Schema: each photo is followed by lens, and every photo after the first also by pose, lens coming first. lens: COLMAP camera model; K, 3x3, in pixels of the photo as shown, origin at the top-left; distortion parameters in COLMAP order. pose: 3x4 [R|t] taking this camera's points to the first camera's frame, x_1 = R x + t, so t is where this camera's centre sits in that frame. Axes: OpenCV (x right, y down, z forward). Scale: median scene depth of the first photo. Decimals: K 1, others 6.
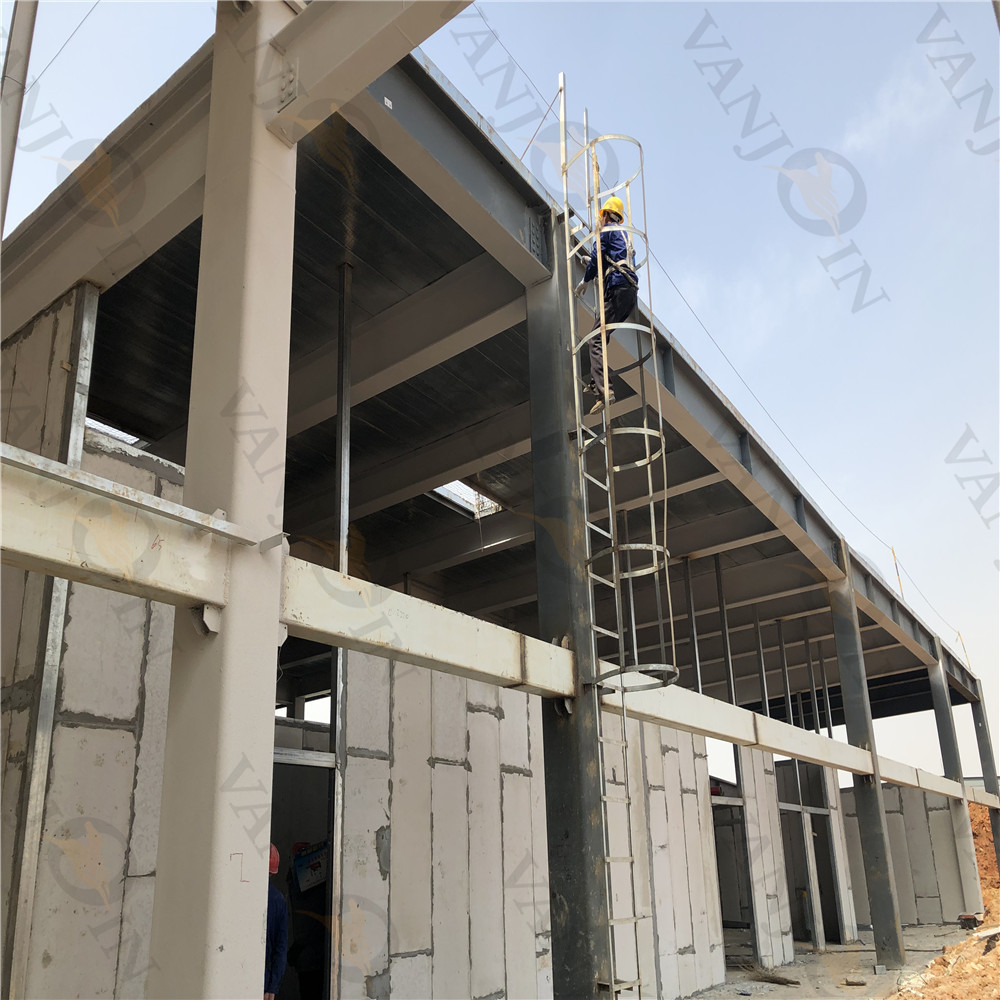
lens RADIAL K [[1093.1, 0, 502.9], [0, 1093.1, 474.0], [0, 0, 1]] dist [0.059714, -0.099516]
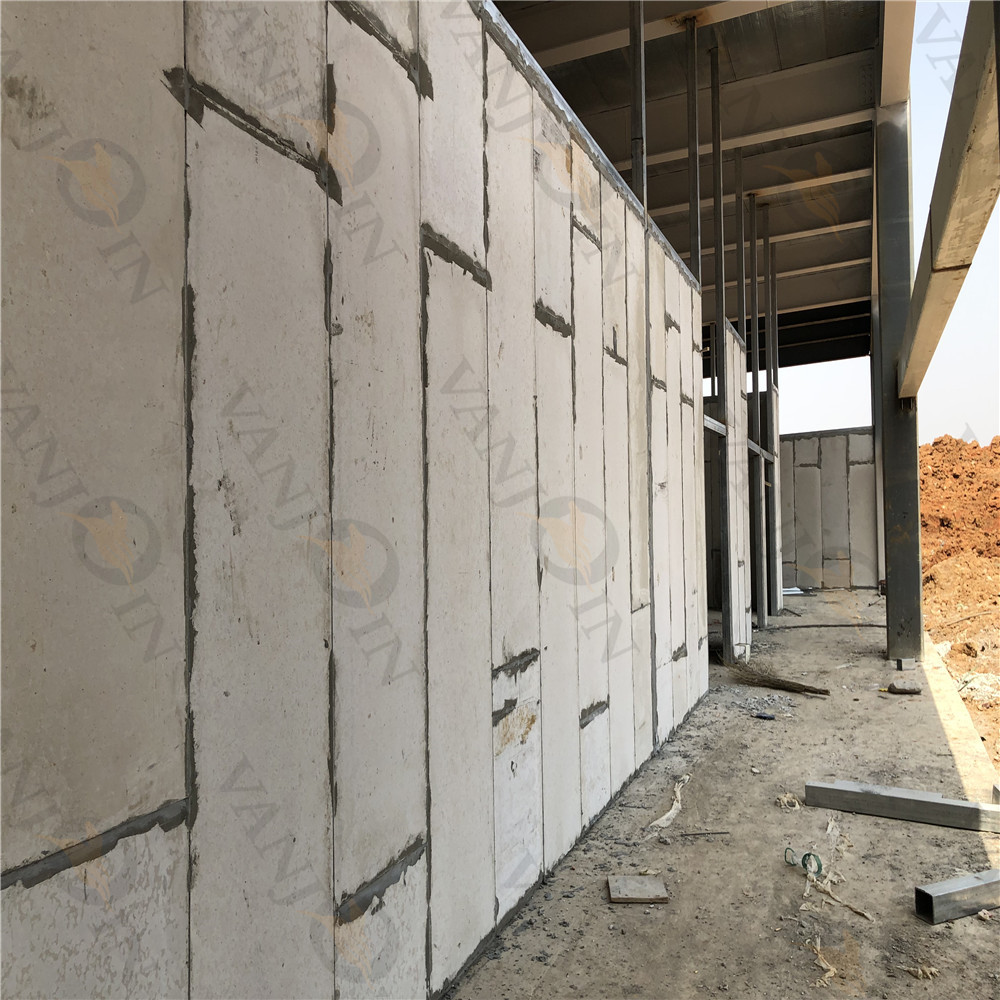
lens RADIAL K [[876.8, 0, 500.0], [0, 876.8, 500.0], [0, 0, 1]] dist [0.031900, -0.051940]
pose [[0.977654, 0.019982, 0.209270, -0.036044], [-0.083432, 0.950597, 0.299005, 0.282471], [-0.192957, -0.309783, 0.931022, 0.771048]]
